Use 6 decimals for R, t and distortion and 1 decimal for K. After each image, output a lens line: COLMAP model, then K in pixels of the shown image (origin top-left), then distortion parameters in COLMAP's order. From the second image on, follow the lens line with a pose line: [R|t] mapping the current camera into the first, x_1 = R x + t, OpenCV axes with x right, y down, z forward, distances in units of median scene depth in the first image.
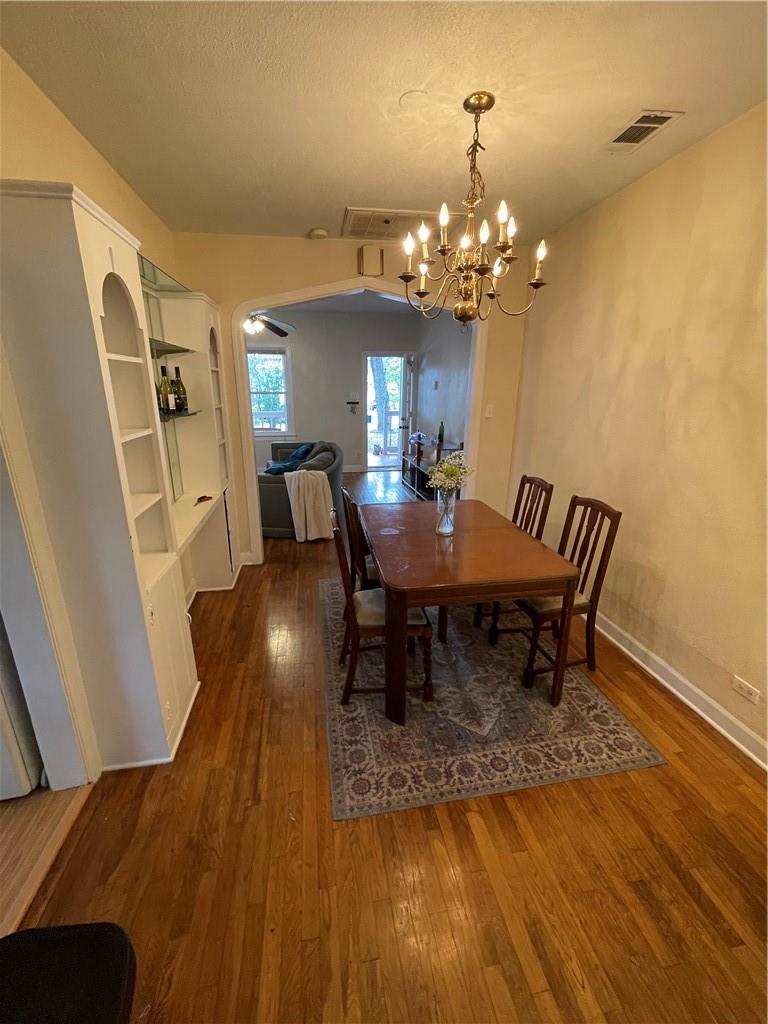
lens RADIAL K [[416.4, 0, 384.0], [0, 416.4, 512.0], [0, 0, 1]] dist [-0.000609, -0.000348]
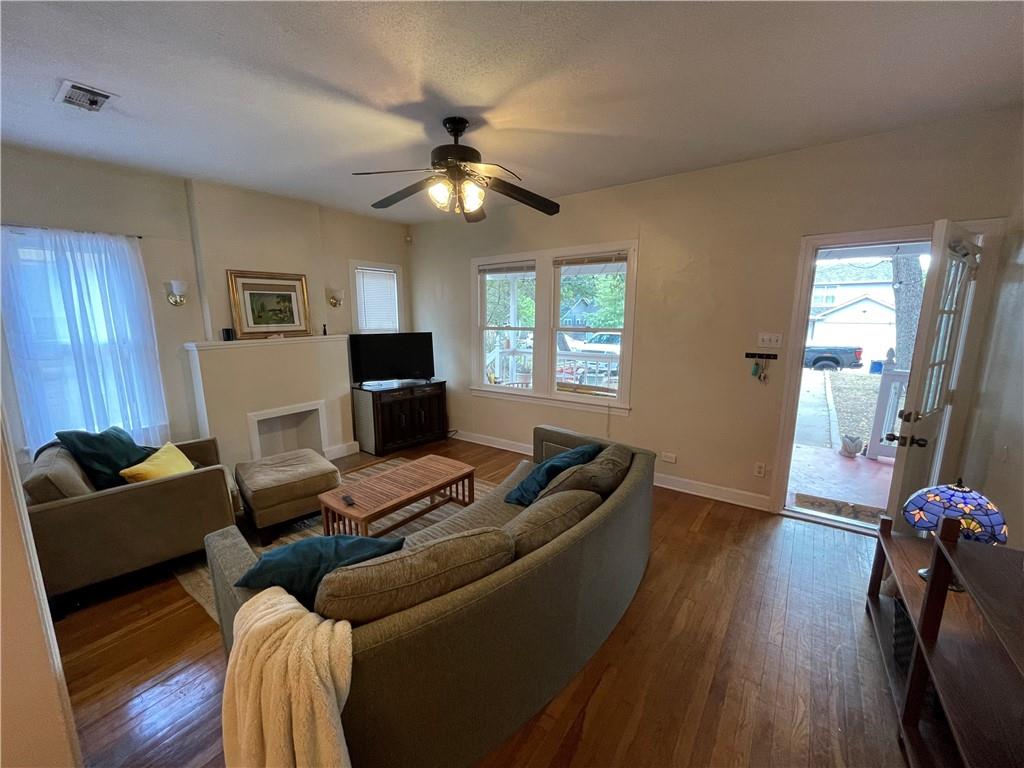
lens RADIAL K [[416.4, 0, 510.4], [0, 416.4, 388.9], [0, 0, 1]] dist [-0.000609, -0.000348]
pose [[0.695721, 0.129162, -0.706604, 0.057670], [-0.213337, 0.976469, -0.031560, -0.164904], [0.685901, 0.172702, 0.706905, 0.538119]]
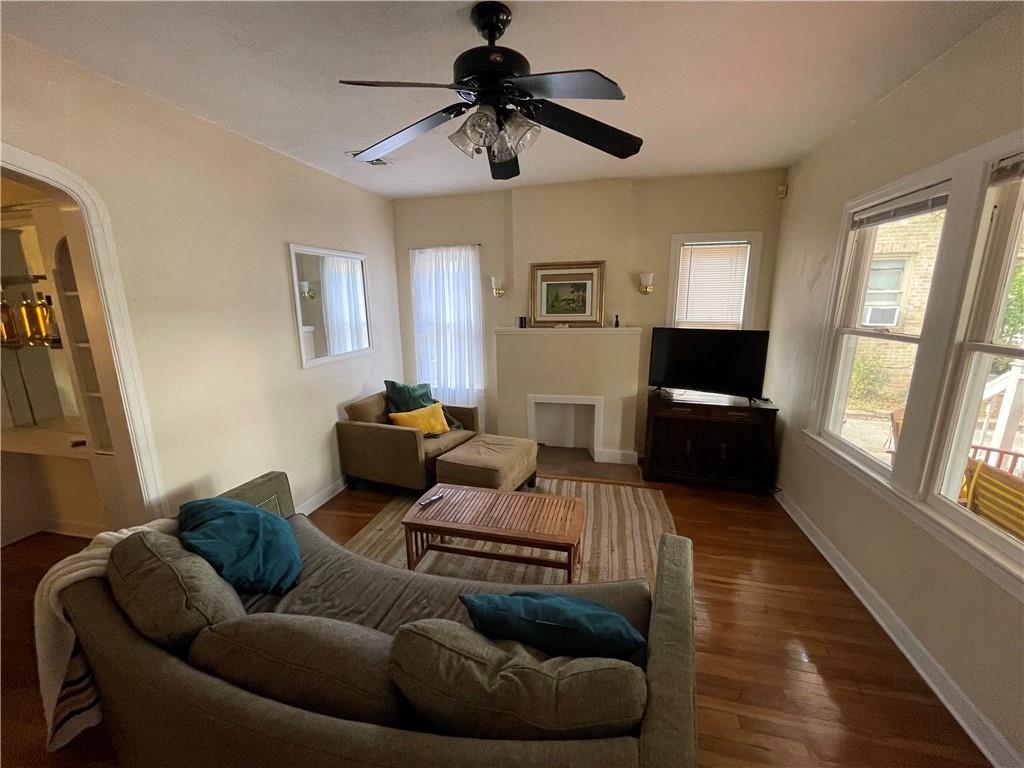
lens RADIAL K [[416.4, 0, 510.4], [0, 416.4, 388.9], [0, 0, 1]] dist [-0.000609, -0.000348]
pose [[-0.386117, 0.198045, -0.900939, 0.020101], [-0.263769, 0.912197, 0.313563, -0.220658], [0.883934, 0.358712, -0.299977, 0.708055]]
